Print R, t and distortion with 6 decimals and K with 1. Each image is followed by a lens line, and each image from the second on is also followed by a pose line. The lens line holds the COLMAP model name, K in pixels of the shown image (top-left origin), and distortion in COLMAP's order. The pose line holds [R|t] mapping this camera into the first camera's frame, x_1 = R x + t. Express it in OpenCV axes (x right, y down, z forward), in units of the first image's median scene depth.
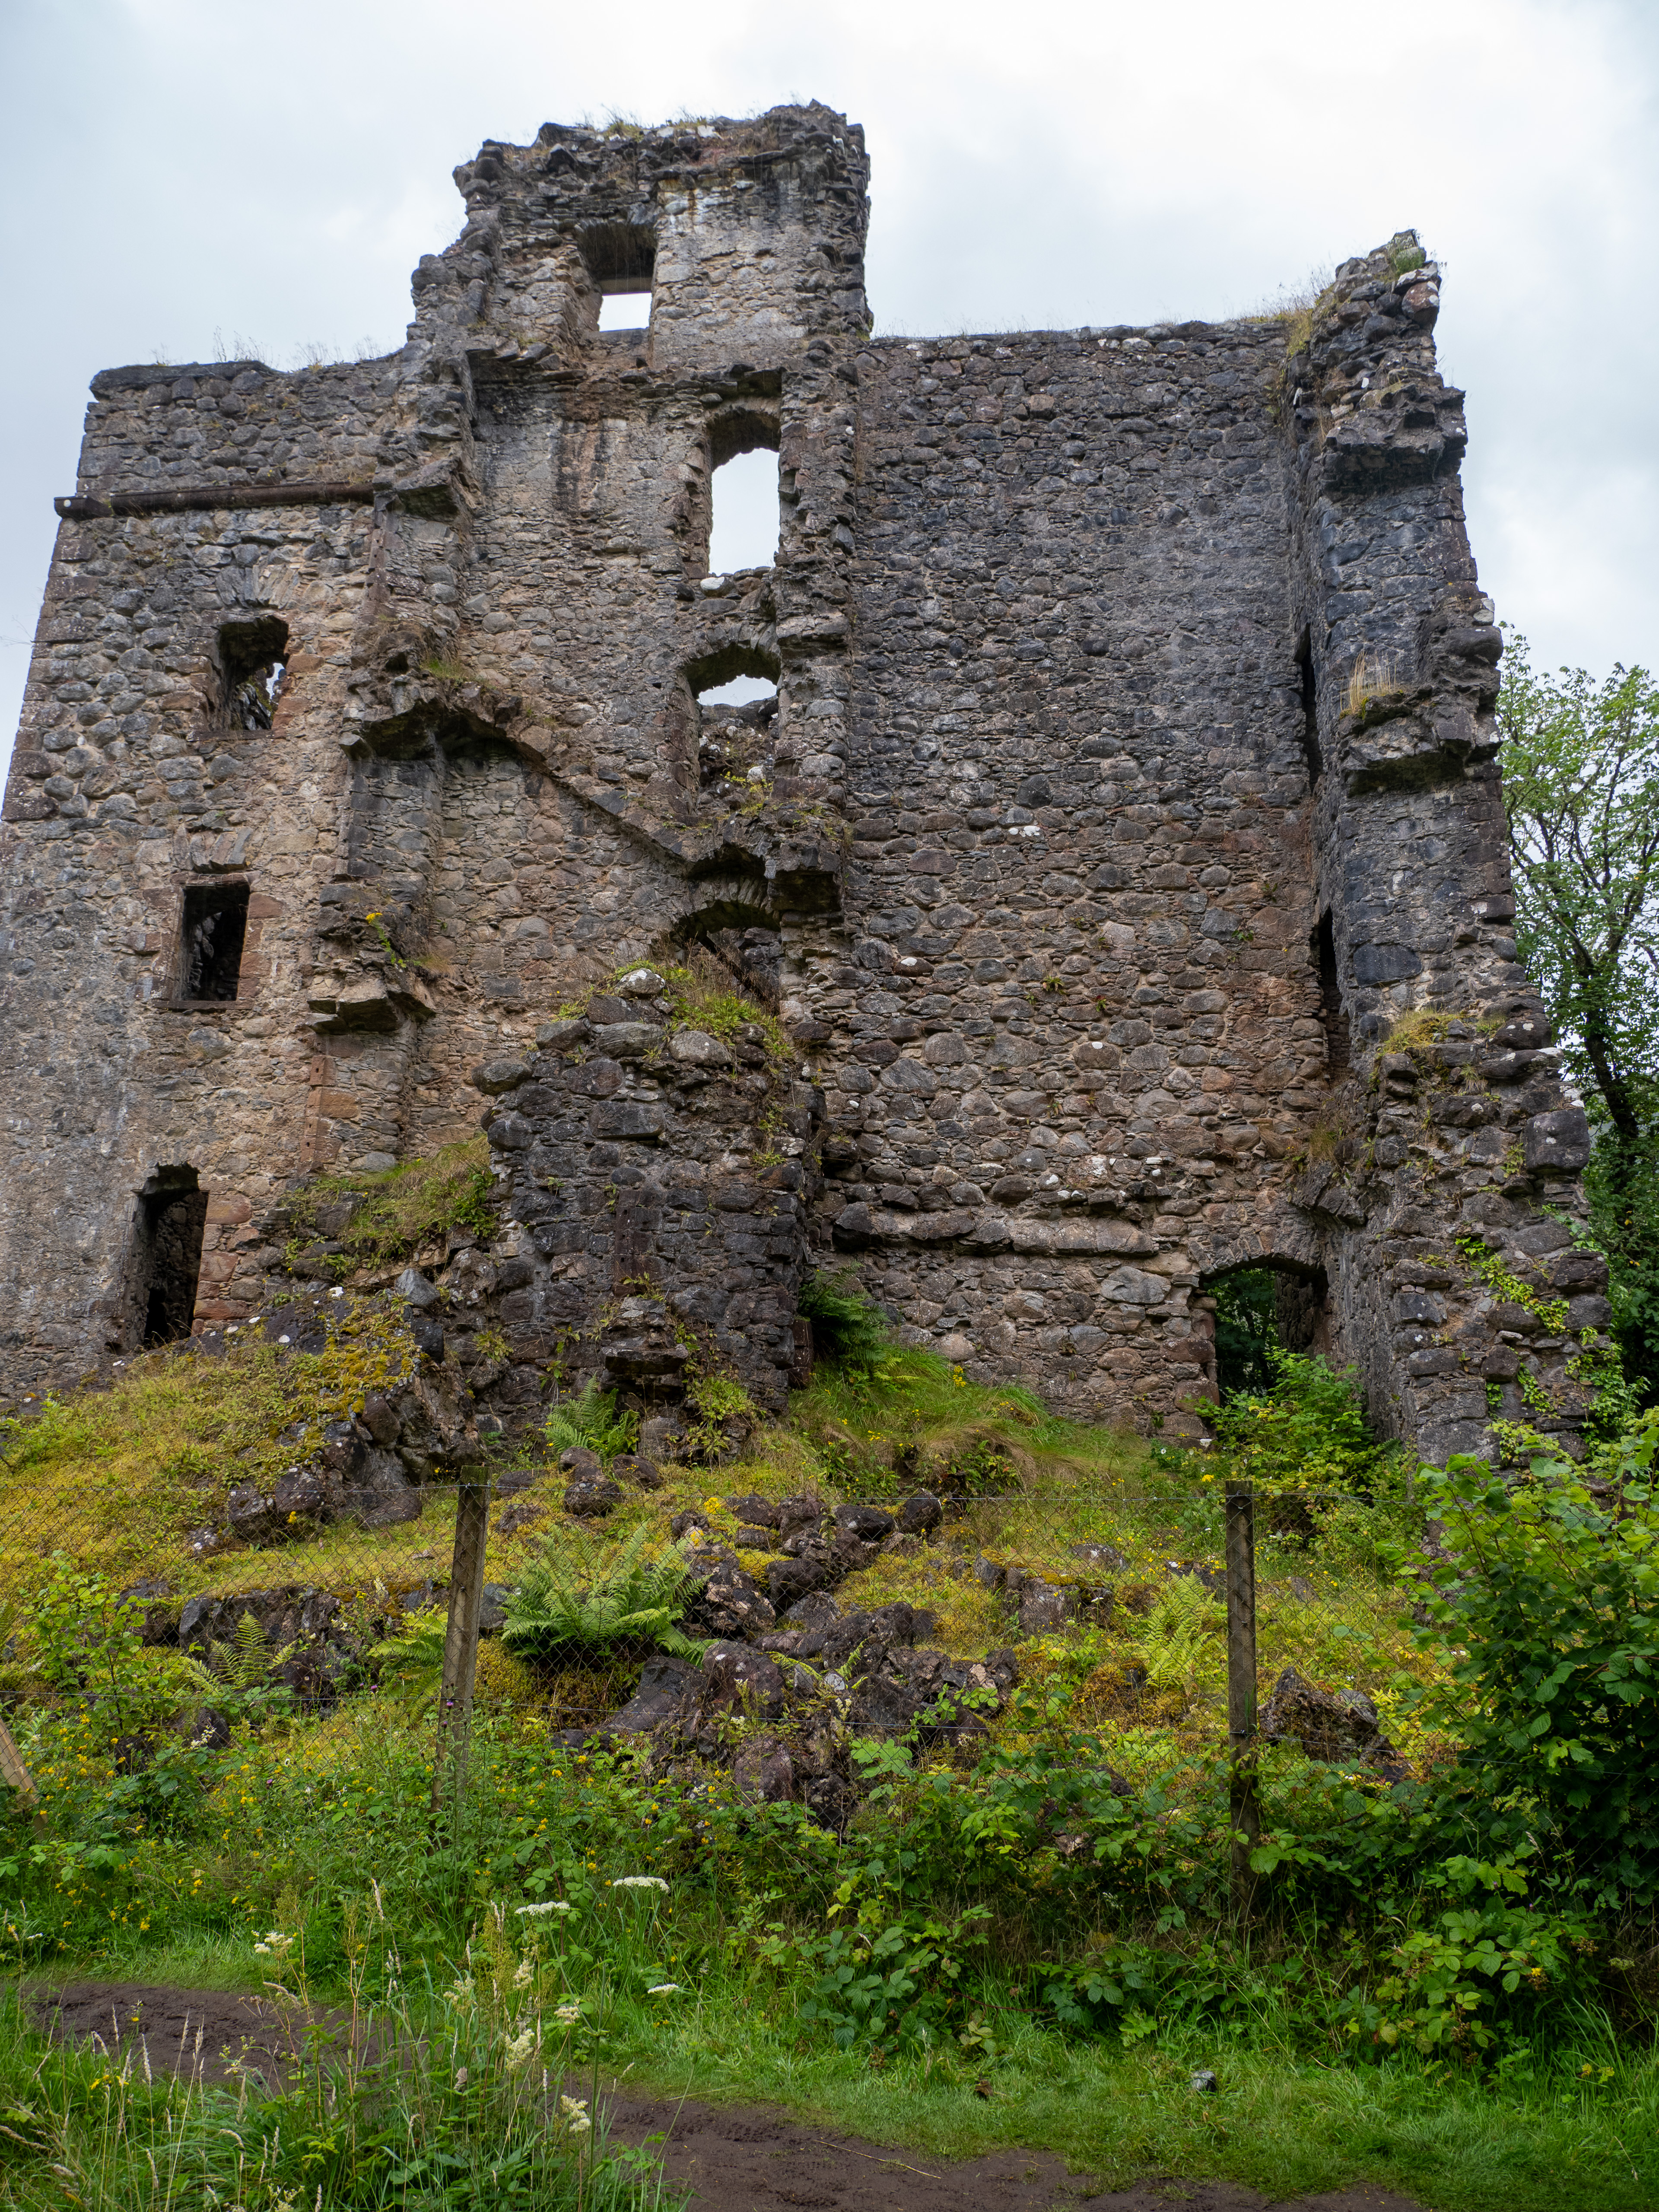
lens RADIAL K [[1603.3, 0, 834.8], [0, 1603.3, 1096.4], [0, 0, 1]] dist [-0.054600, 0.039074]
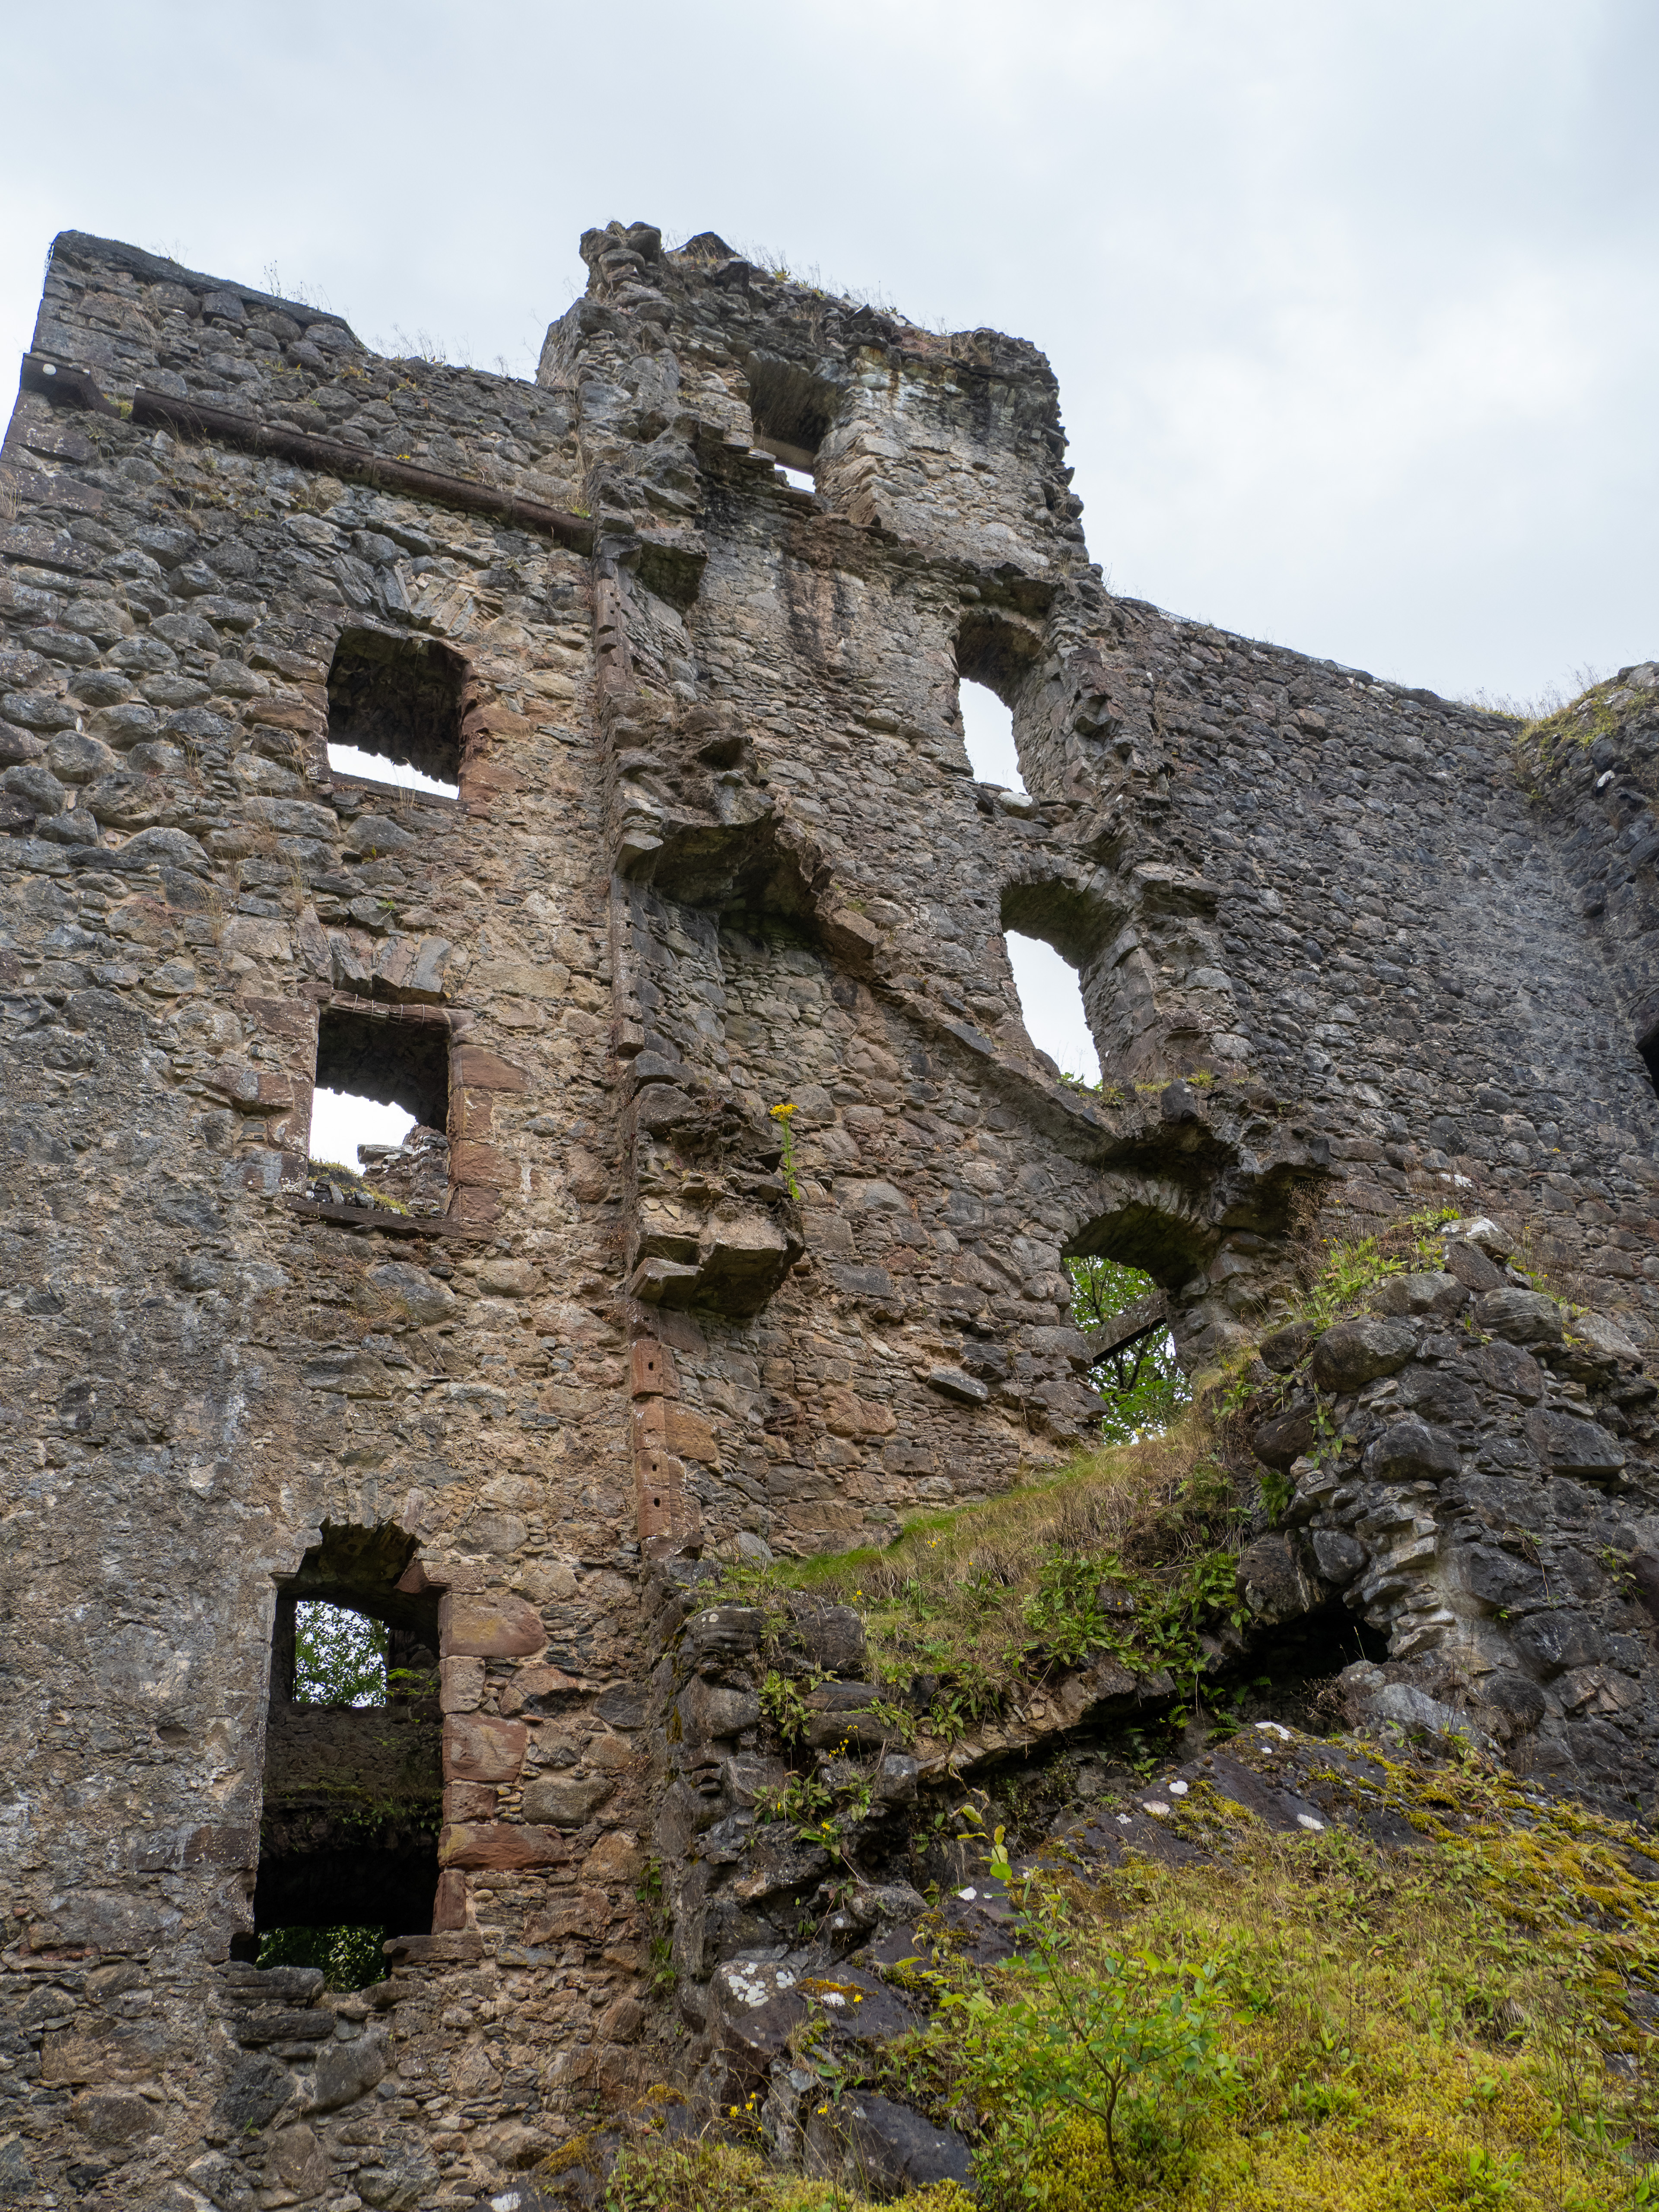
lens RADIAL K [[1818.1, 0, 818.6], [0, 1818.1, 1100.4], [0, 0, 1]] dist [-0.016897, 0.018435]
pose [[0.854981, 0.195612, 0.480358, -0.567775], [-0.018252, 0.936926, -0.349050, 0.107322], [-0.518338, 0.289663, 0.804624, 0.449064]]
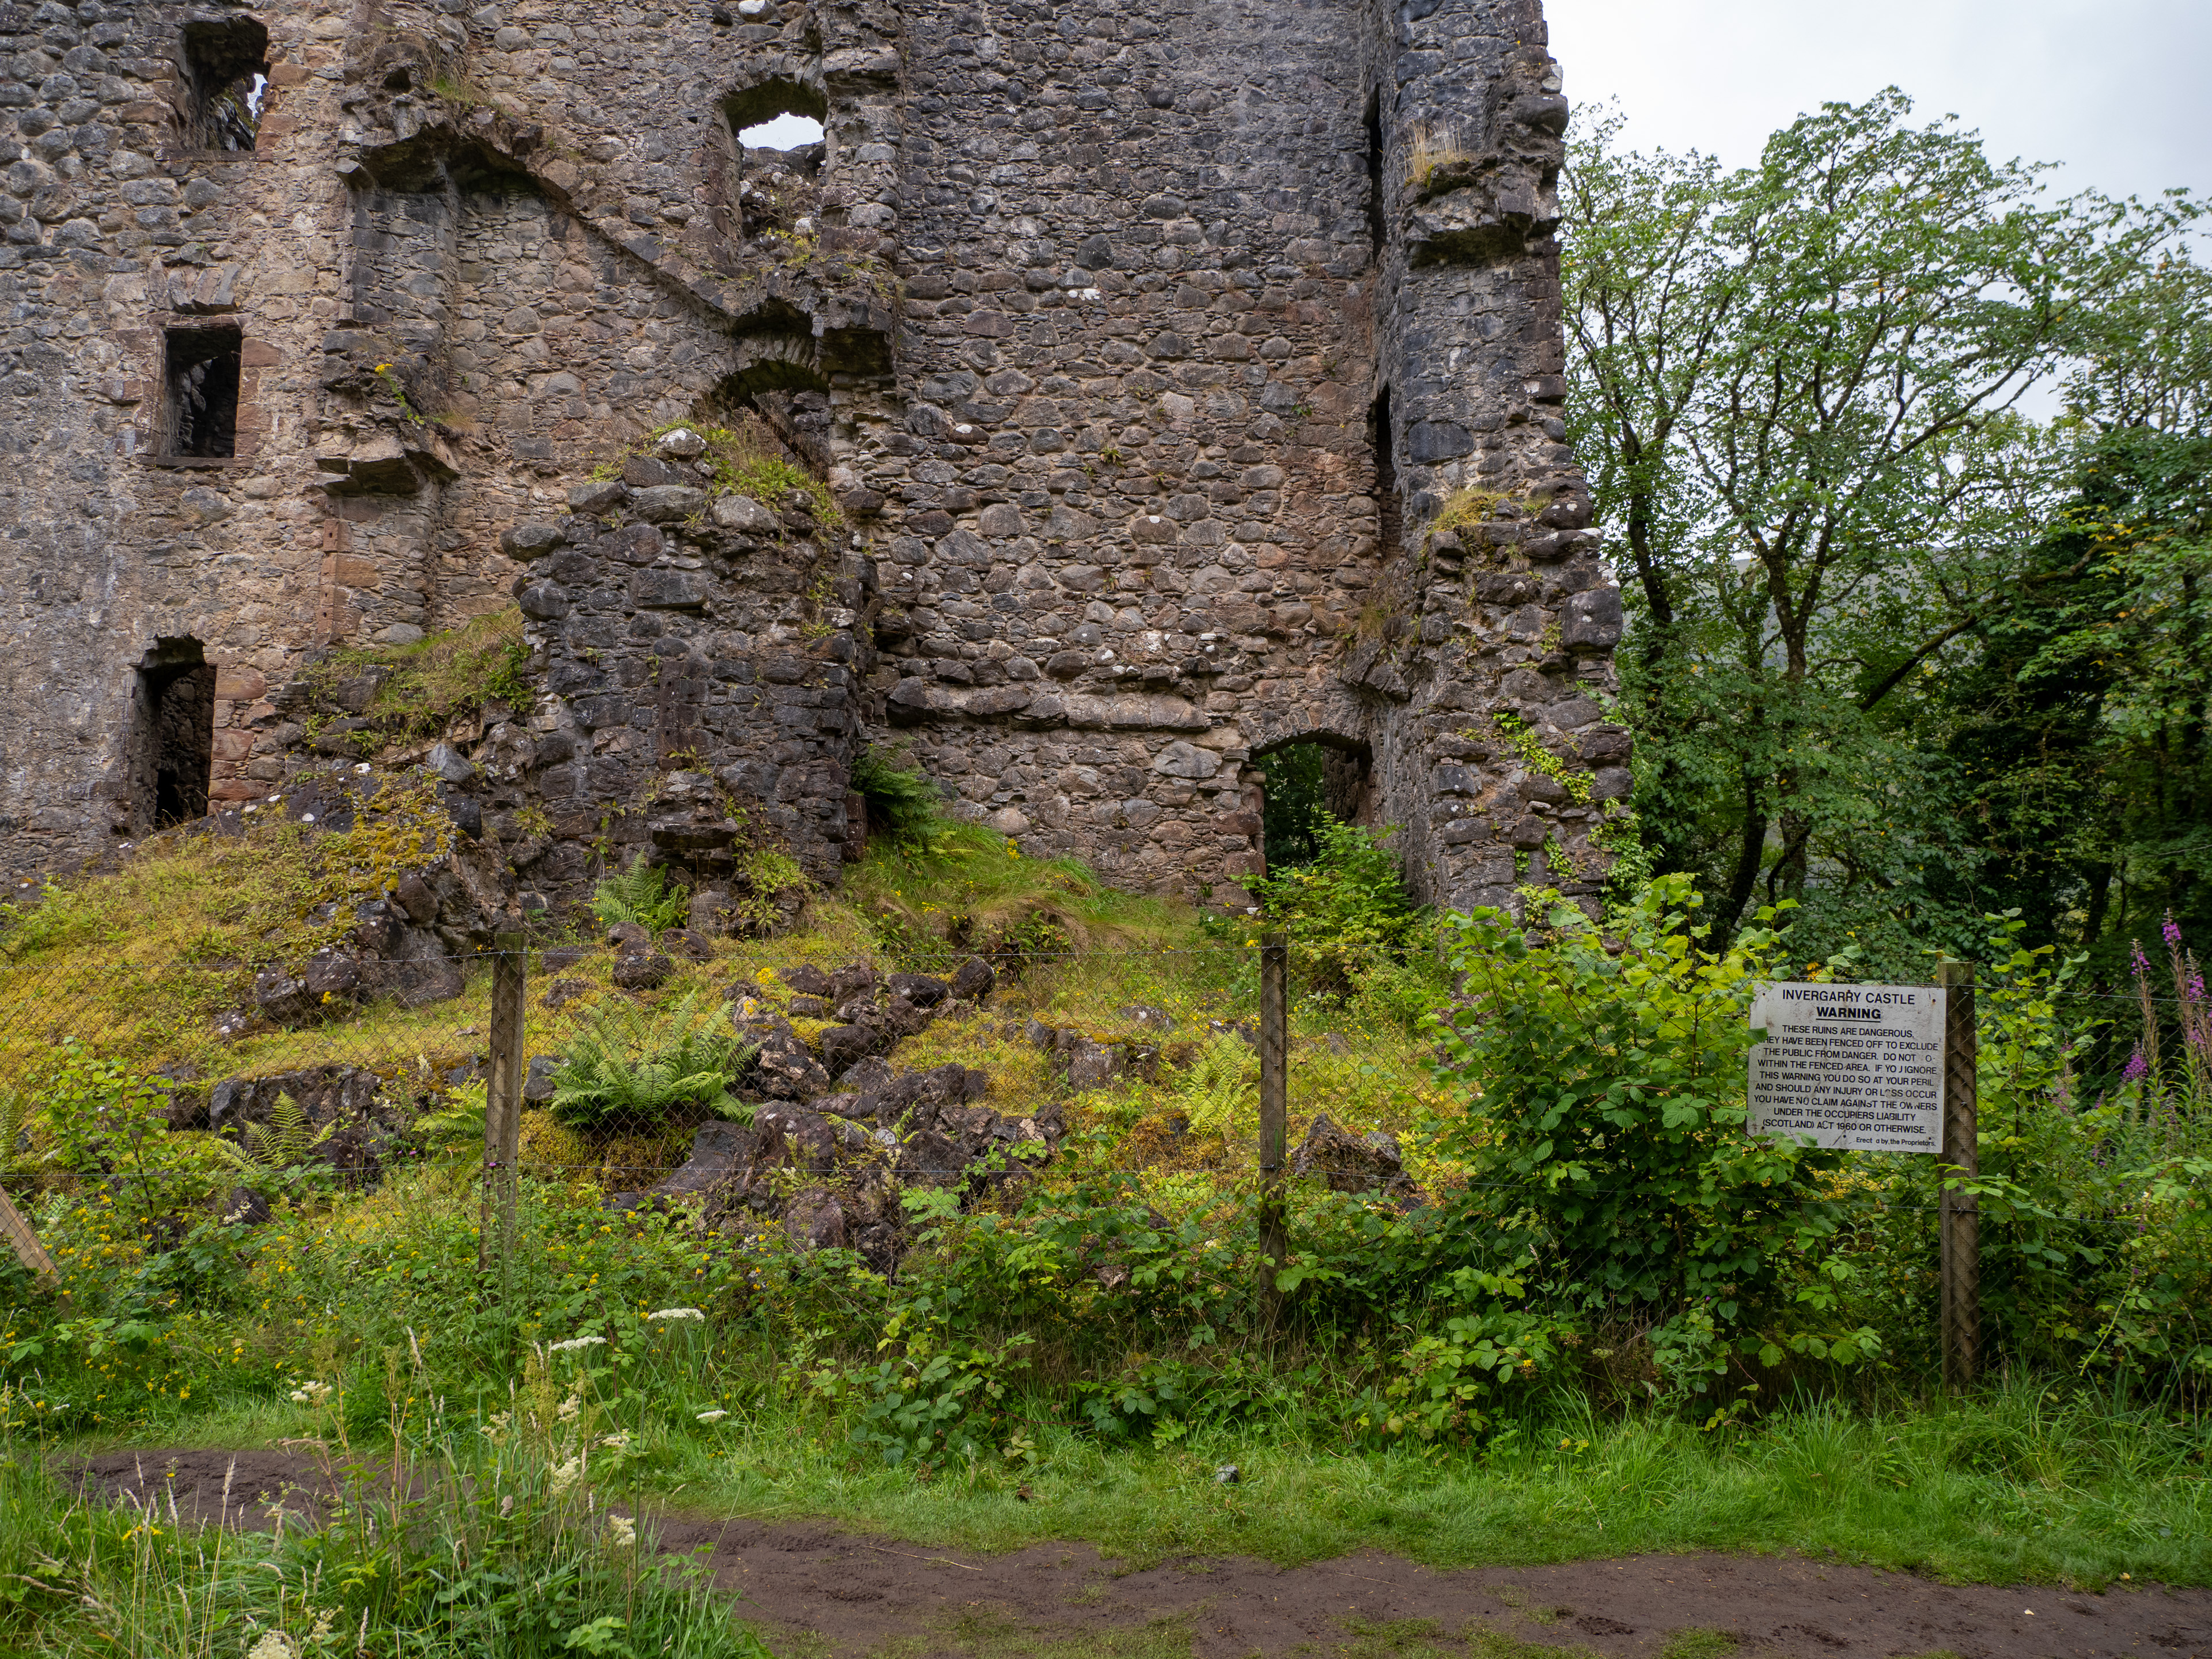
lens RADIAL K [[1603.3, 0, 1112.0], [0, 1603.3, 834.3], [0, 0, 1]] dist [-0.054600, 0.039074]
pose [[0.991025, -0.008606, 0.133401, 0.003882], [-0.012441, 0.987656, 0.156144, 0.006084], [-0.133098, -0.156402, 0.978685, 0.002989]]
